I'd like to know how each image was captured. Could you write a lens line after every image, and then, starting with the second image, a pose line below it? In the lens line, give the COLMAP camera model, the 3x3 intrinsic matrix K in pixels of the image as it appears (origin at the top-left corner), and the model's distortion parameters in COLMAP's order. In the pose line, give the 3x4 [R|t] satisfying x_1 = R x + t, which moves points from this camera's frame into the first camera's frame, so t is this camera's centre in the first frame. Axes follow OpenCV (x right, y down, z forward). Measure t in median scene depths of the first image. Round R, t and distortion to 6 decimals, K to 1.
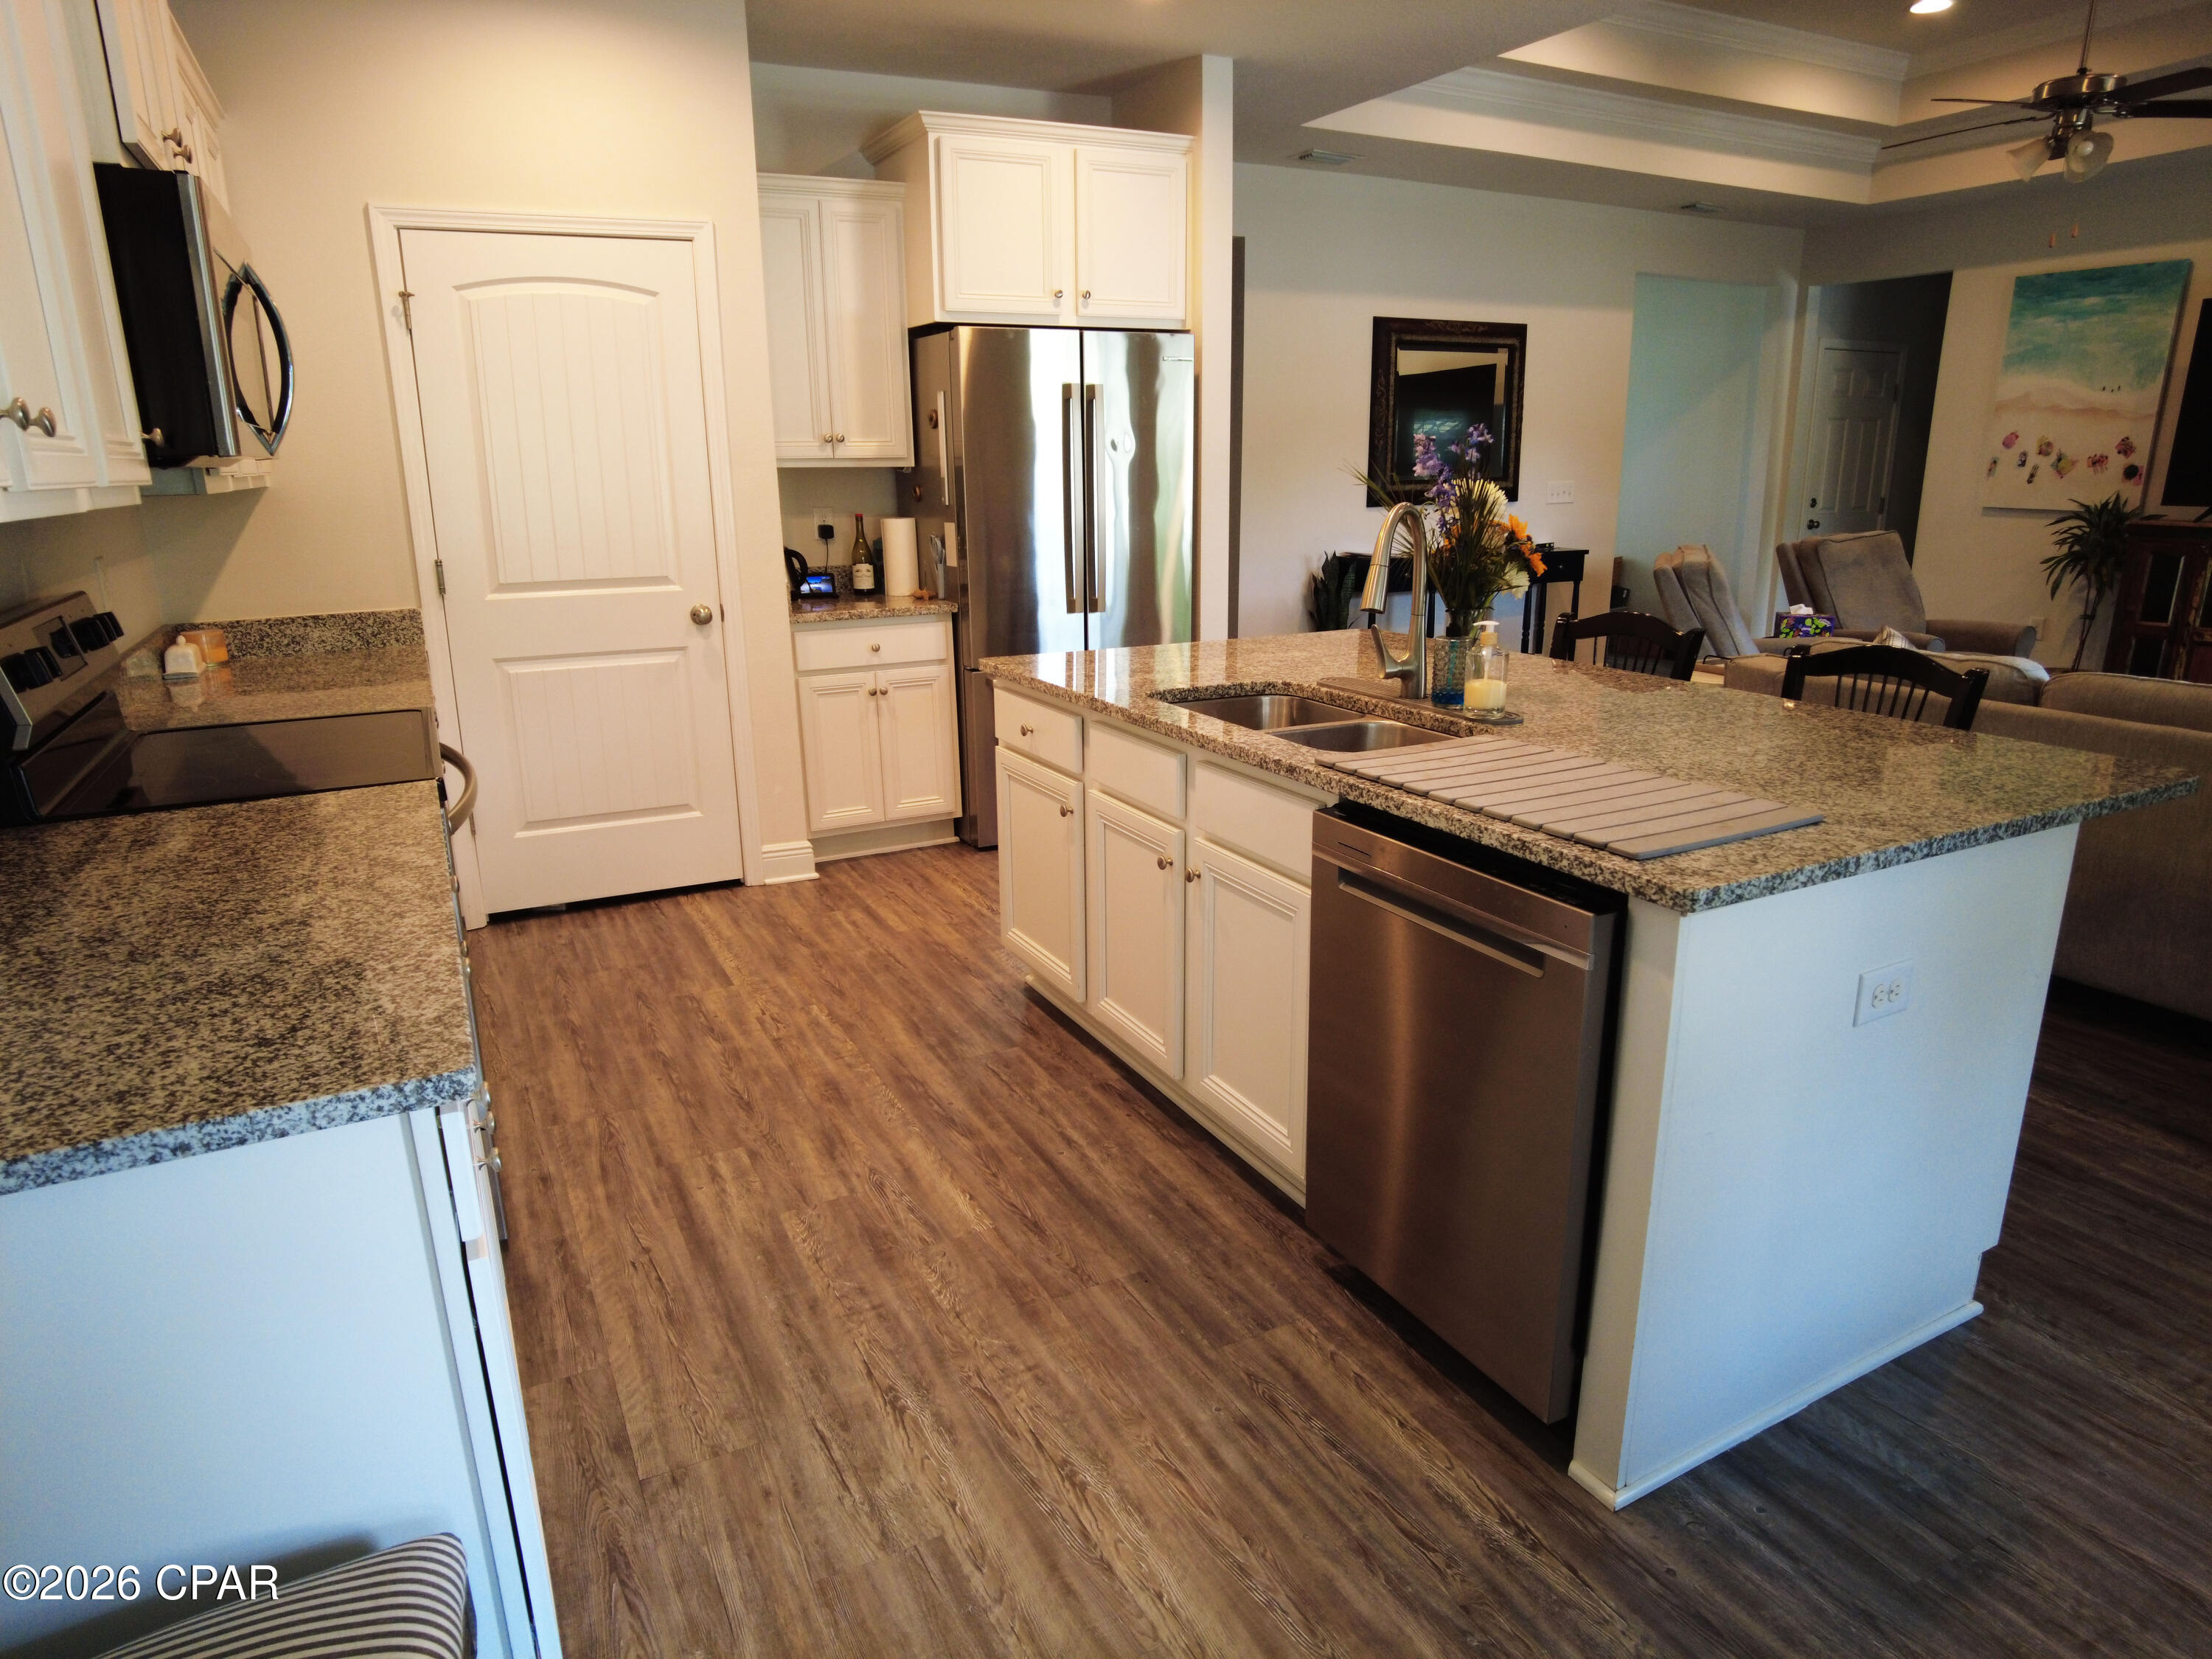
lens RADIAL K [[1337.4, 0, 1109.0], [0, 1337.4, 822.8], [0, 0, 1]] dist [-0.049547, 0.008227]
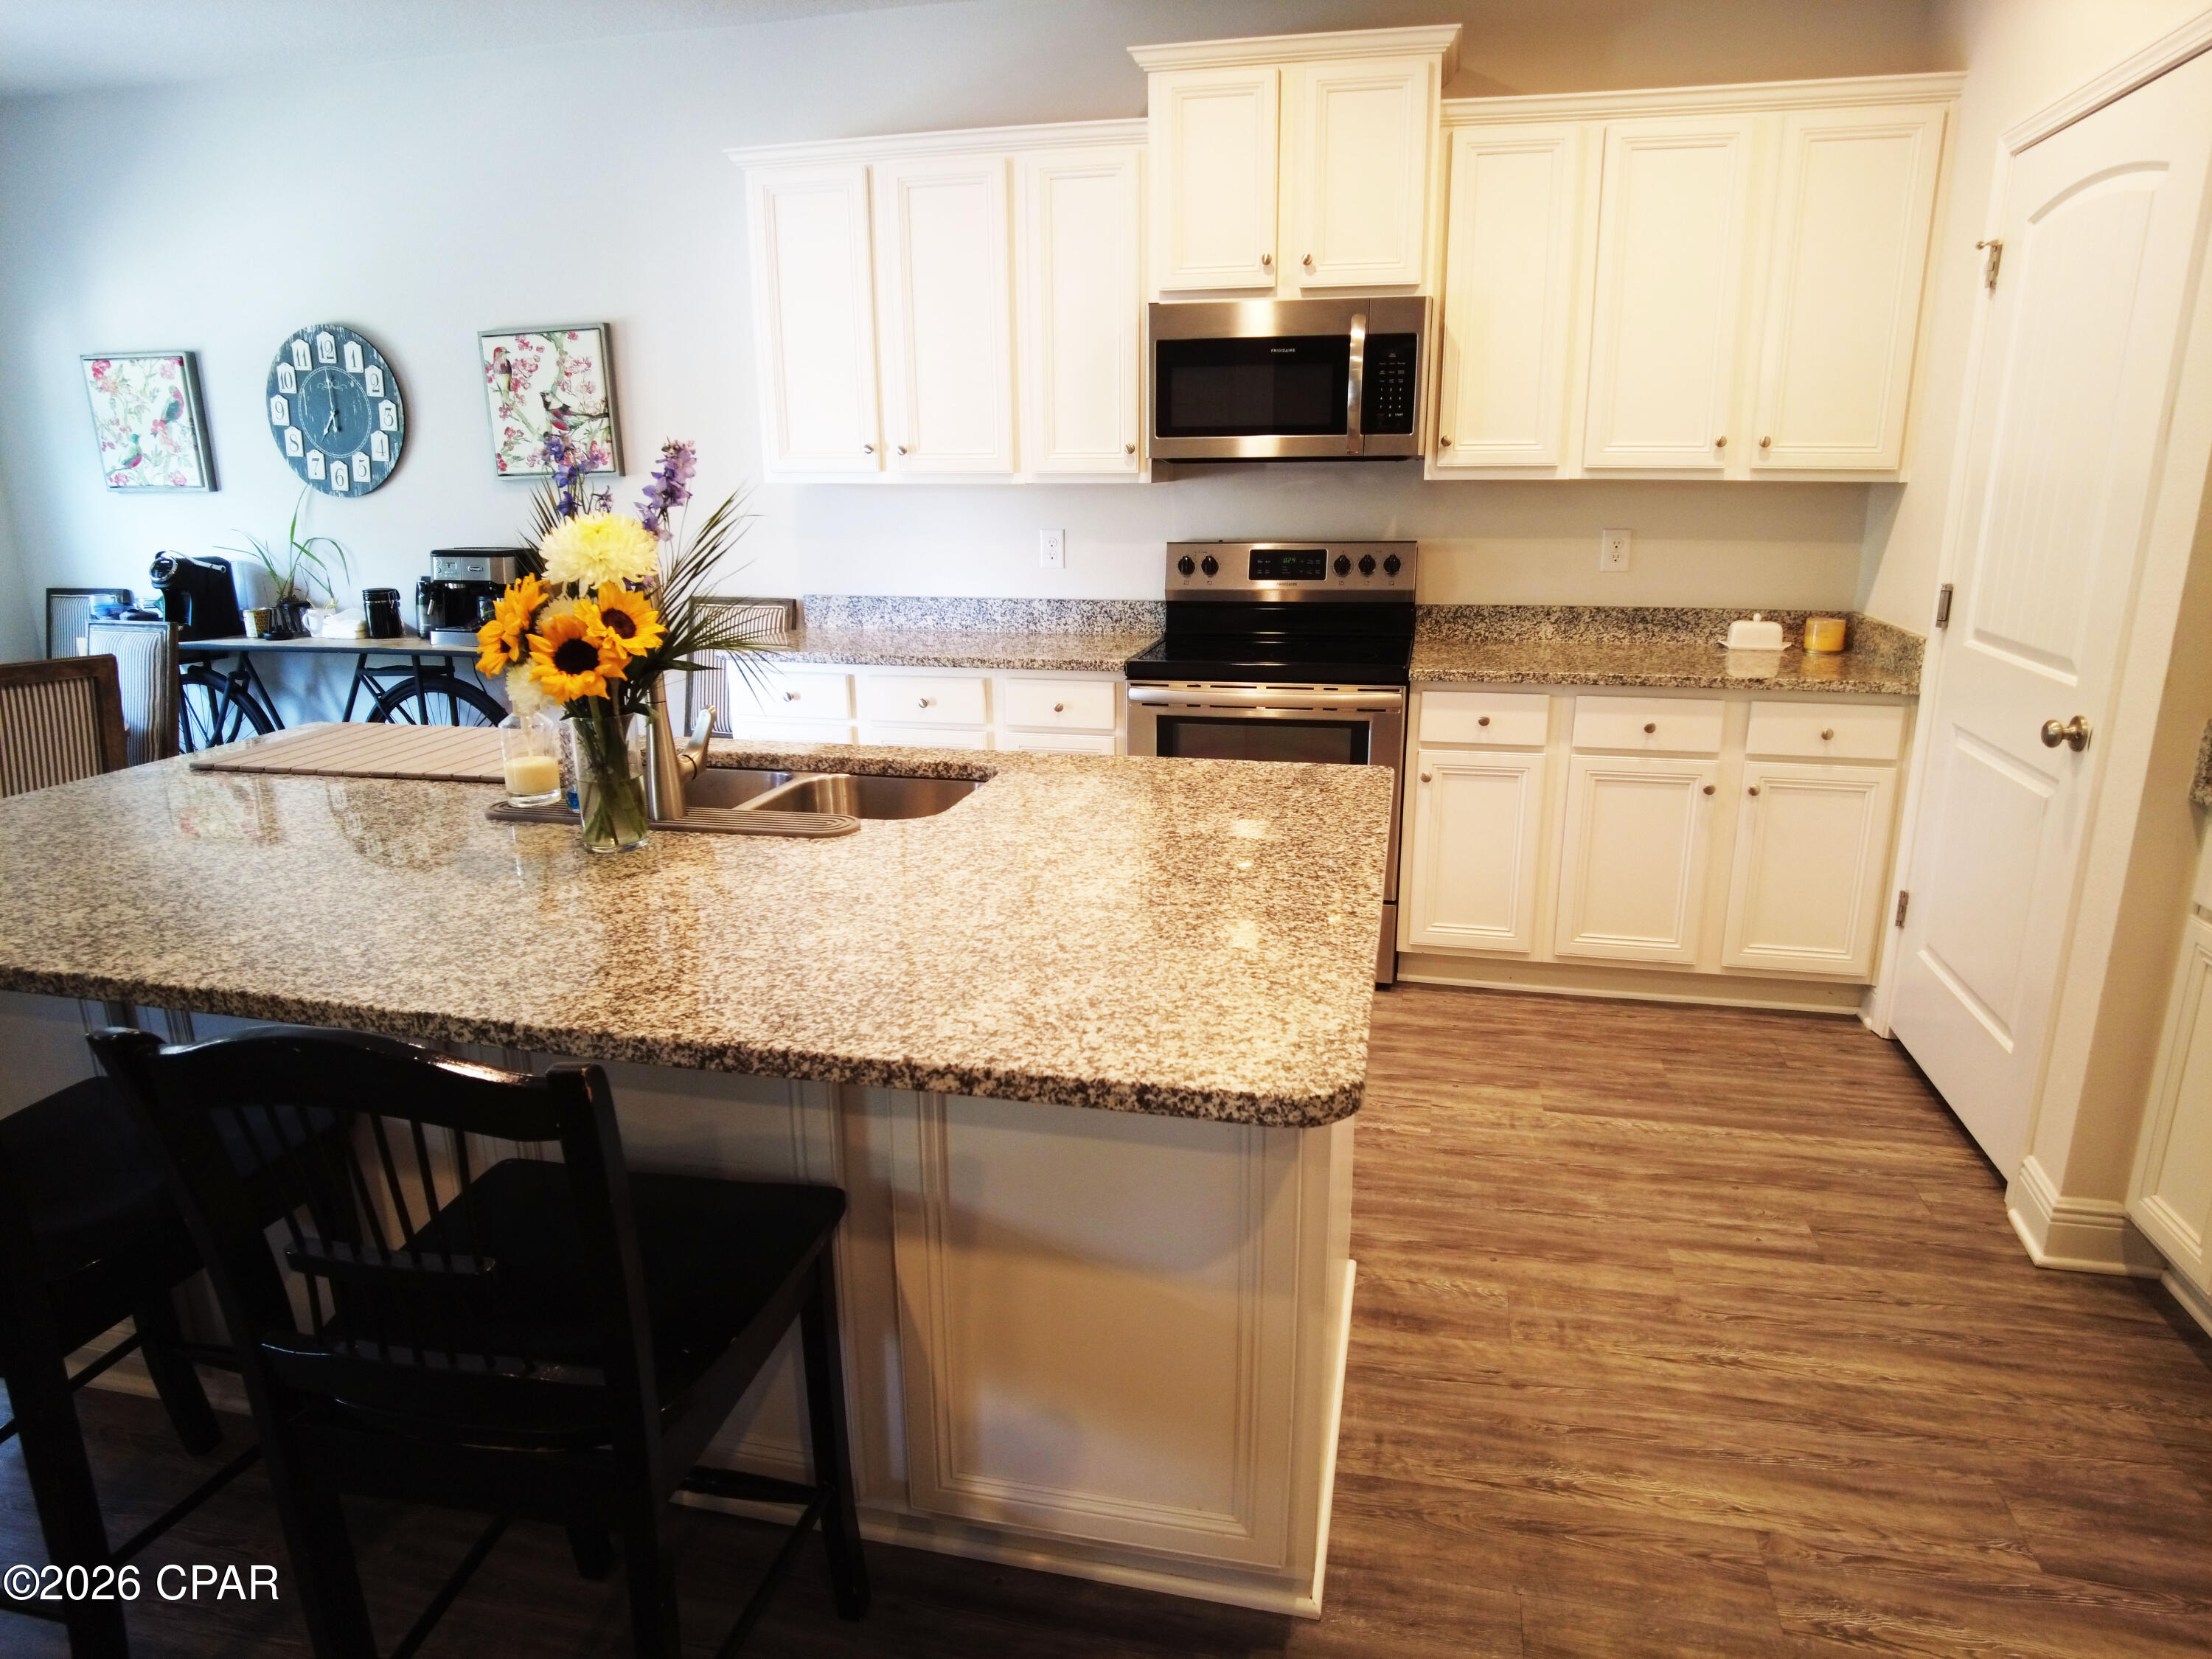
lens RADIAL K [[1337.4, 0, 1118.2], [0, 1337.4, 835.6], [0, 0, 1]] dist [-0.049547, 0.008227]
pose [[-0.645175, 0.210922, -0.734344, 0.421379], [-0.197069, 0.882678, 0.426666, -0.303890], [0.738182, 0.419990, -0.527916, 1.115151]]
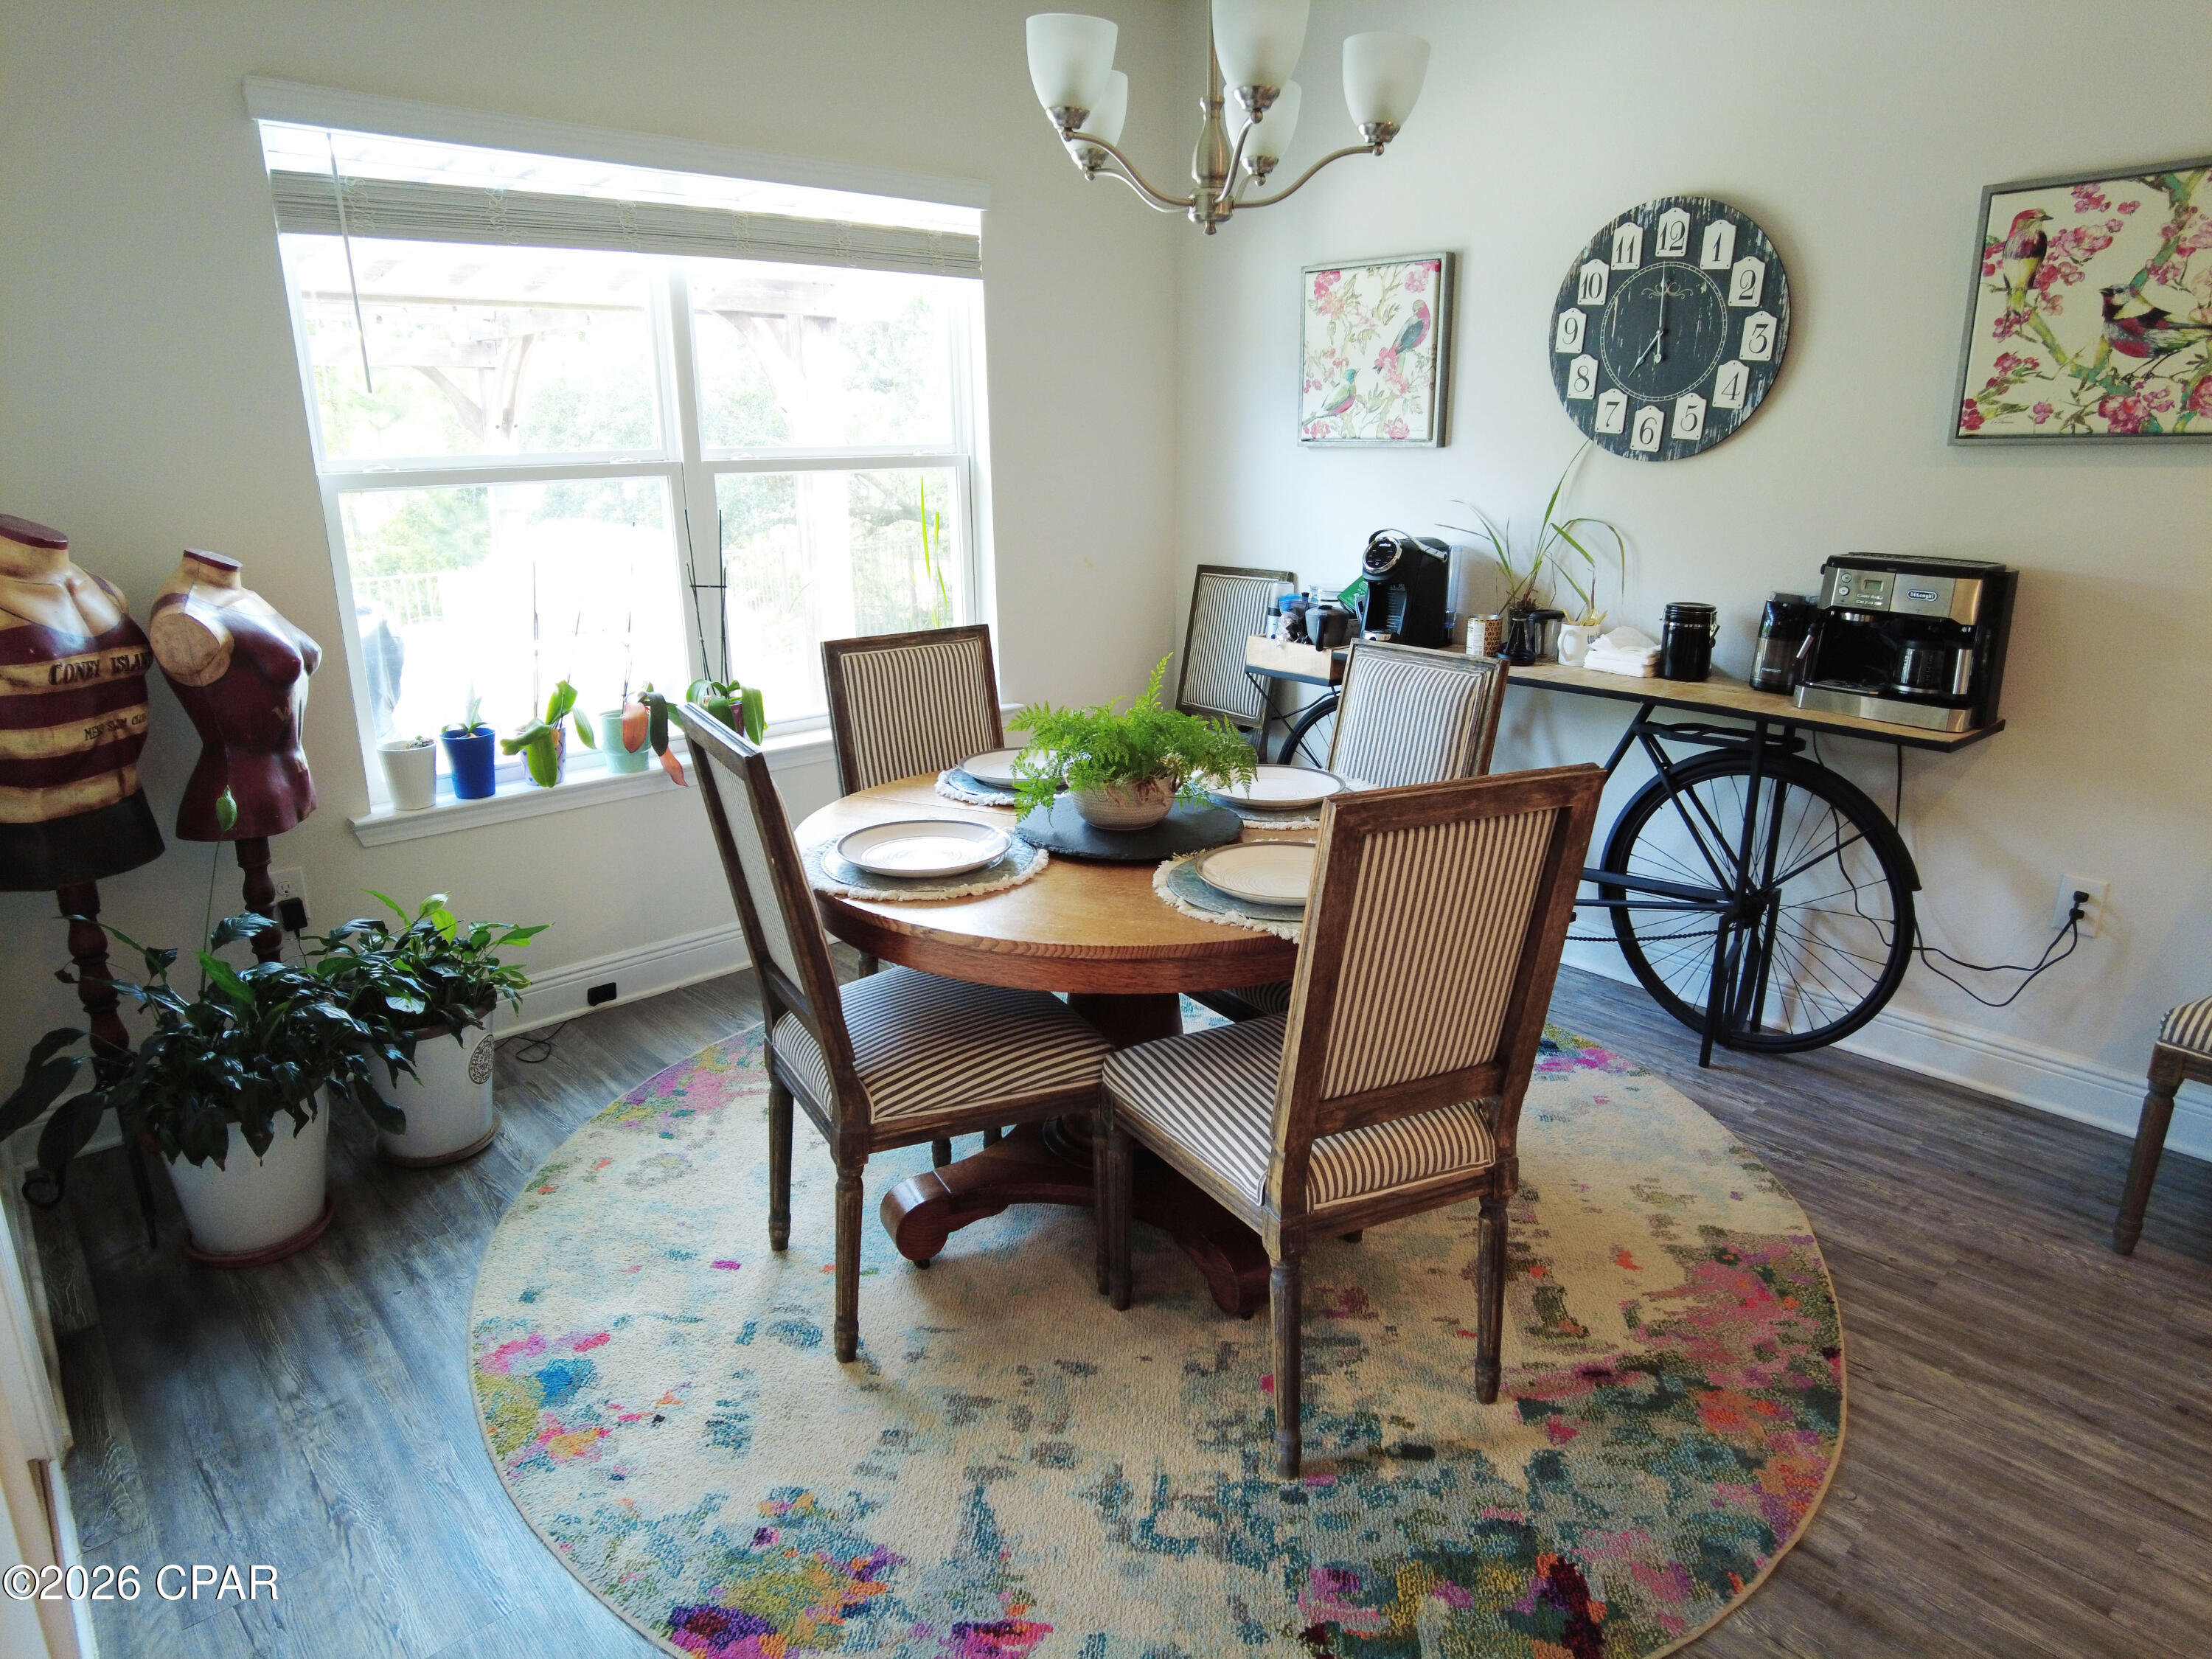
lens RADIAL K [[1337.4, 0, 1075.7], [0, 1337.4, 814.0], [0, 0, 1]] dist [-0.049547, 0.008227]
pose [[-0.970414, 0.080113, -0.227767, 0.469480], [-0.050314, 0.855540, 0.515287, -0.133787], [0.236145, 0.511502, -0.826197, 0.501744]]
